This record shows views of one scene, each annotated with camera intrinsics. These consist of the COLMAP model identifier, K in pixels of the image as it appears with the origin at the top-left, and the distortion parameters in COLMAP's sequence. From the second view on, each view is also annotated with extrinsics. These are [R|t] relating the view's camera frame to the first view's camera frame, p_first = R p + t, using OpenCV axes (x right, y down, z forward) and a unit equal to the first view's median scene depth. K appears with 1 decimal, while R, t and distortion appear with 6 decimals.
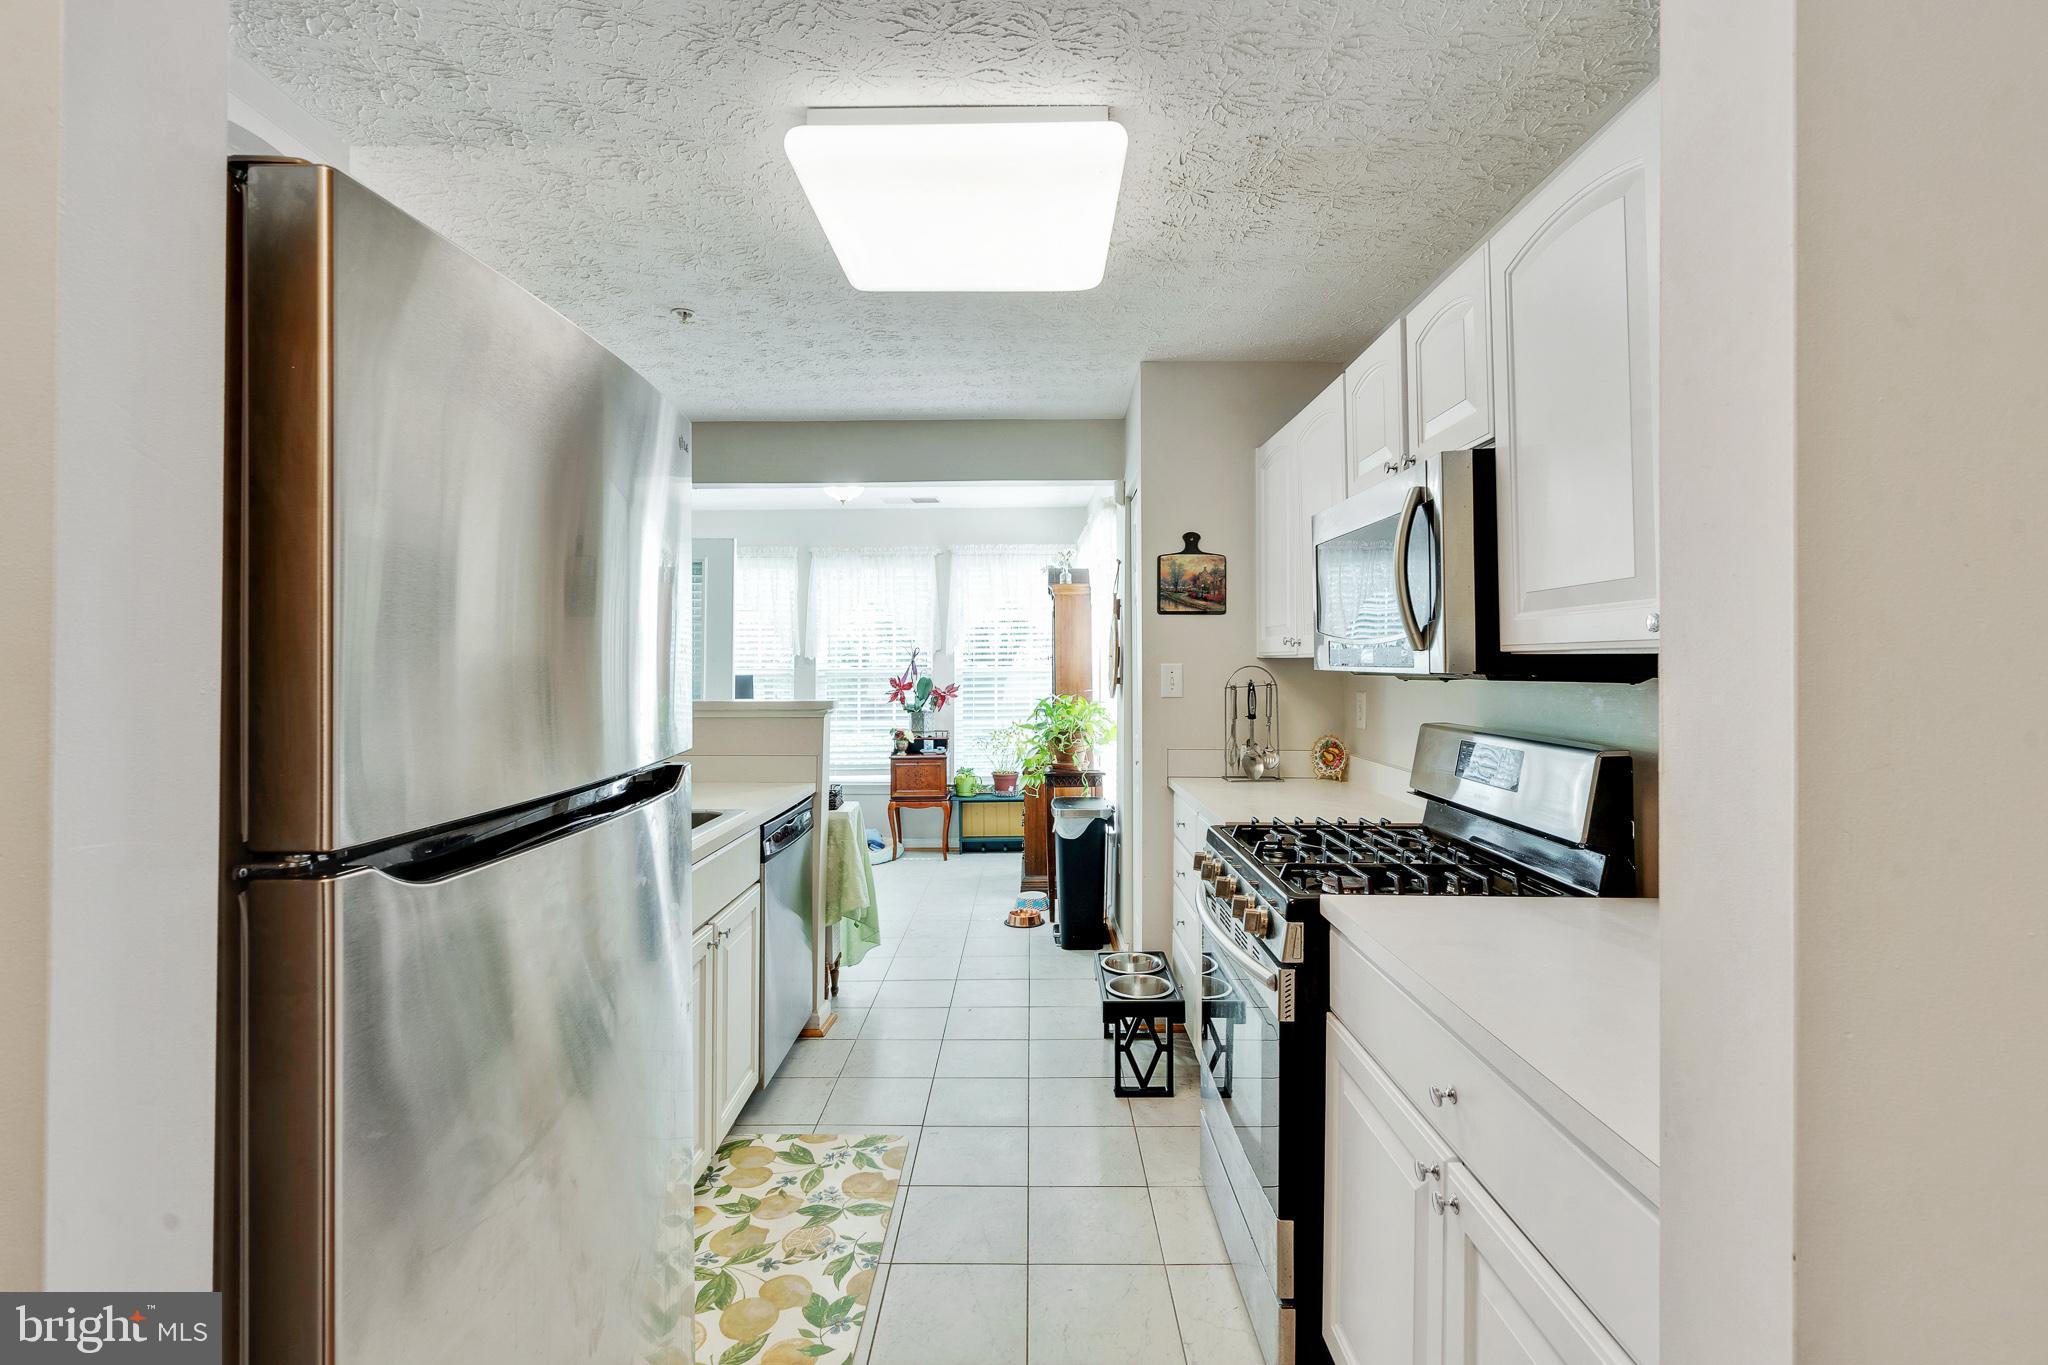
lens RADIAL K [[949.7, 0, 1023.8], [0, 949.7, 671.0], [0, 0, 1]] dist [-0.035687, -0.000258]
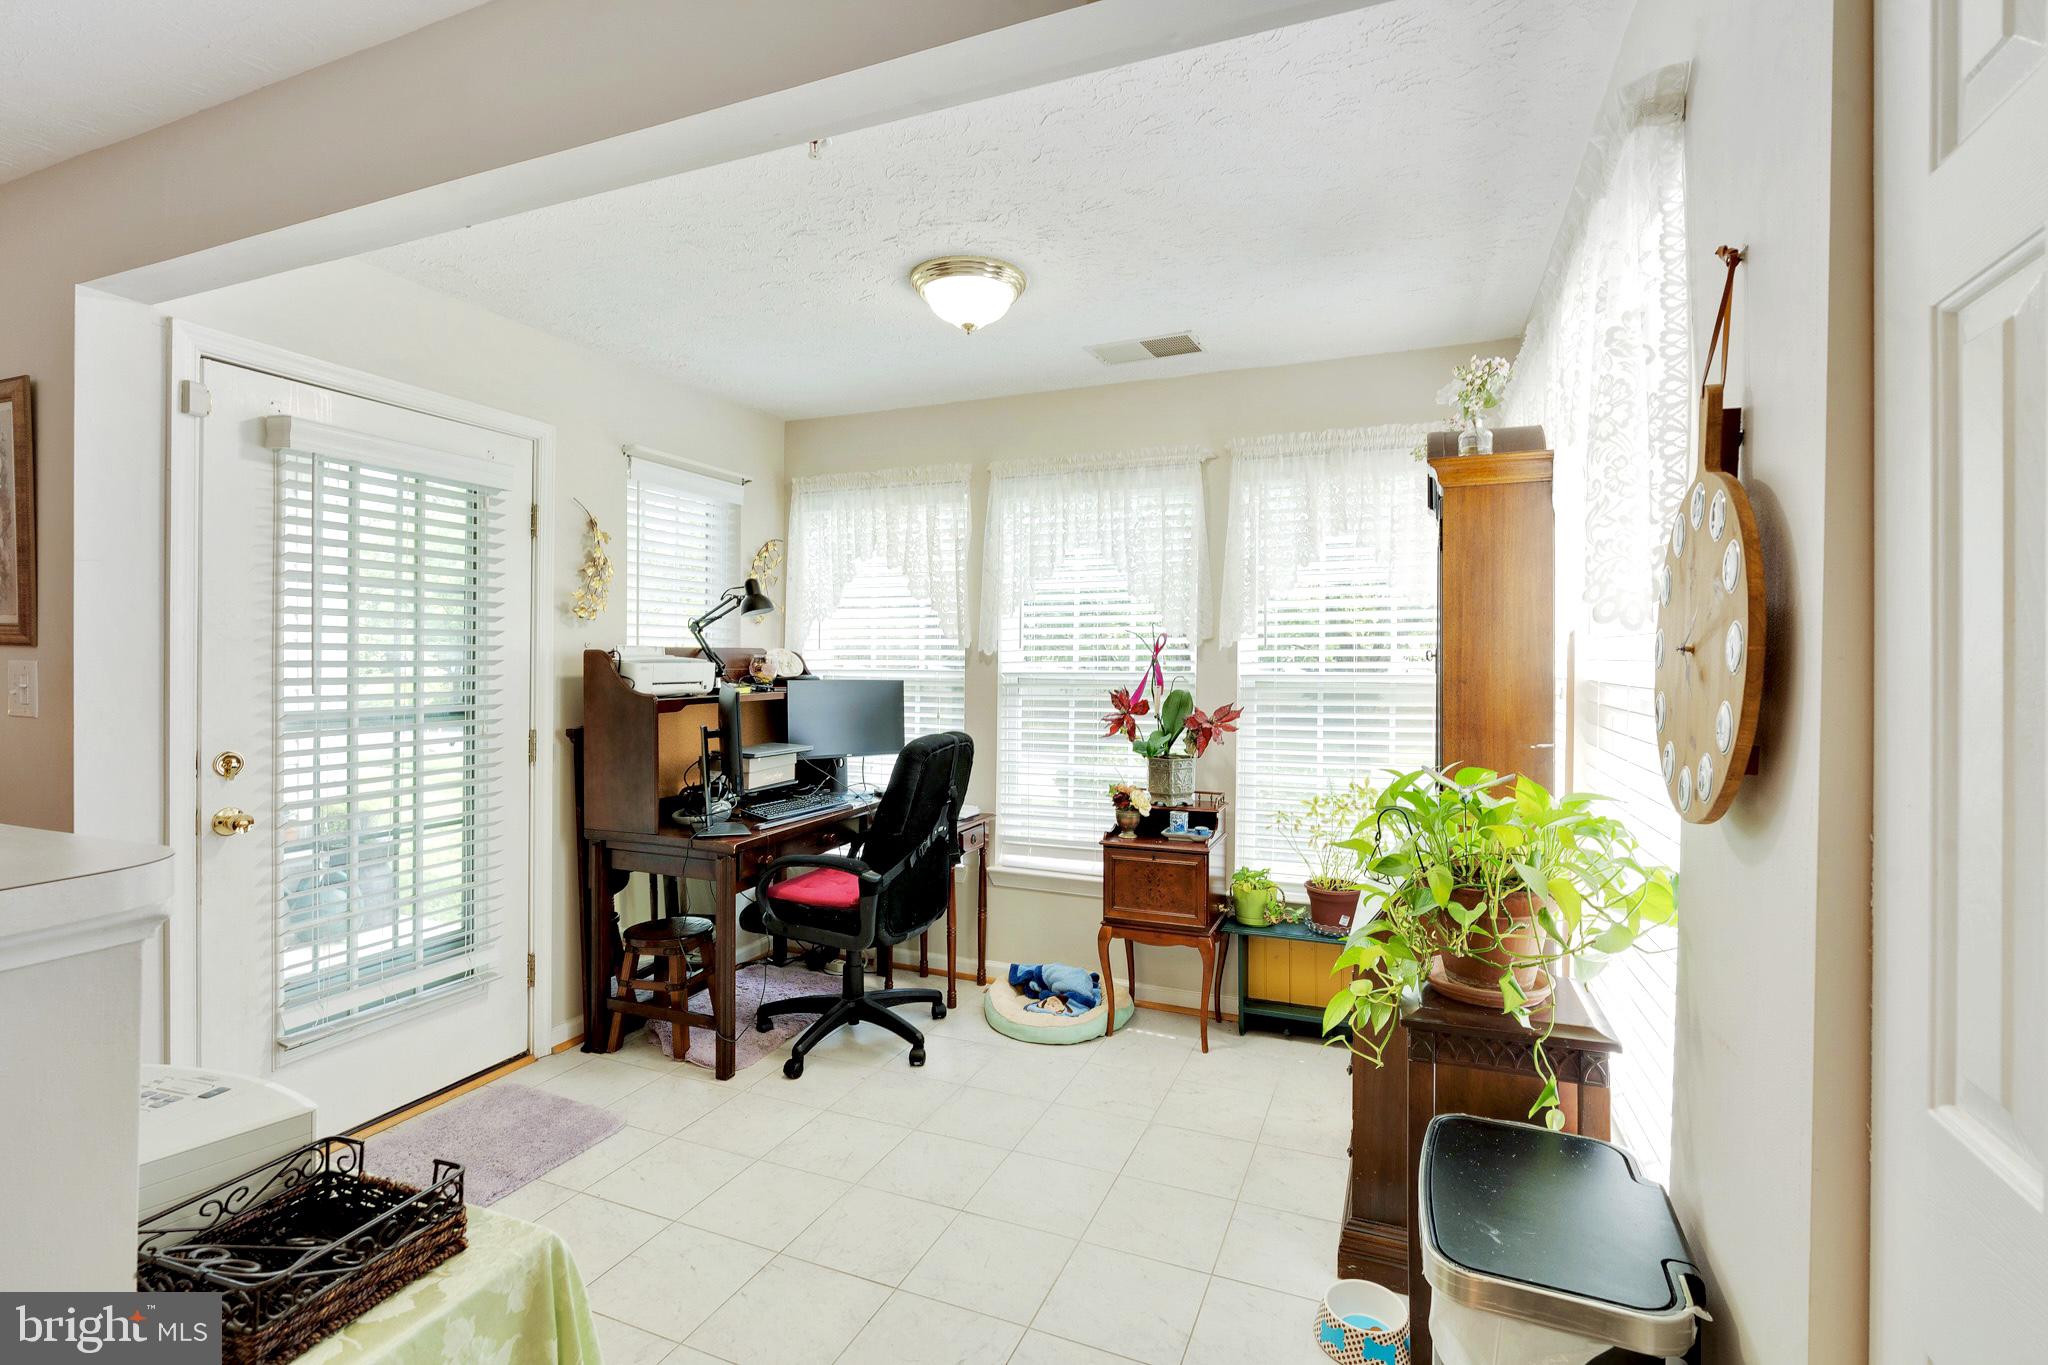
lens RADIAL K [[949.7, 0, 1024.8], [0, 949.7, 671.7], [0, 0, 1]] dist [-0.035687, -0.000258]
pose [[0.925912, 0.011790, -0.377556, 0.016717], [-0.008232, 0.999905, 0.011038, -0.009194], [0.377650, -0.007112, 0.925921, 0.485158]]
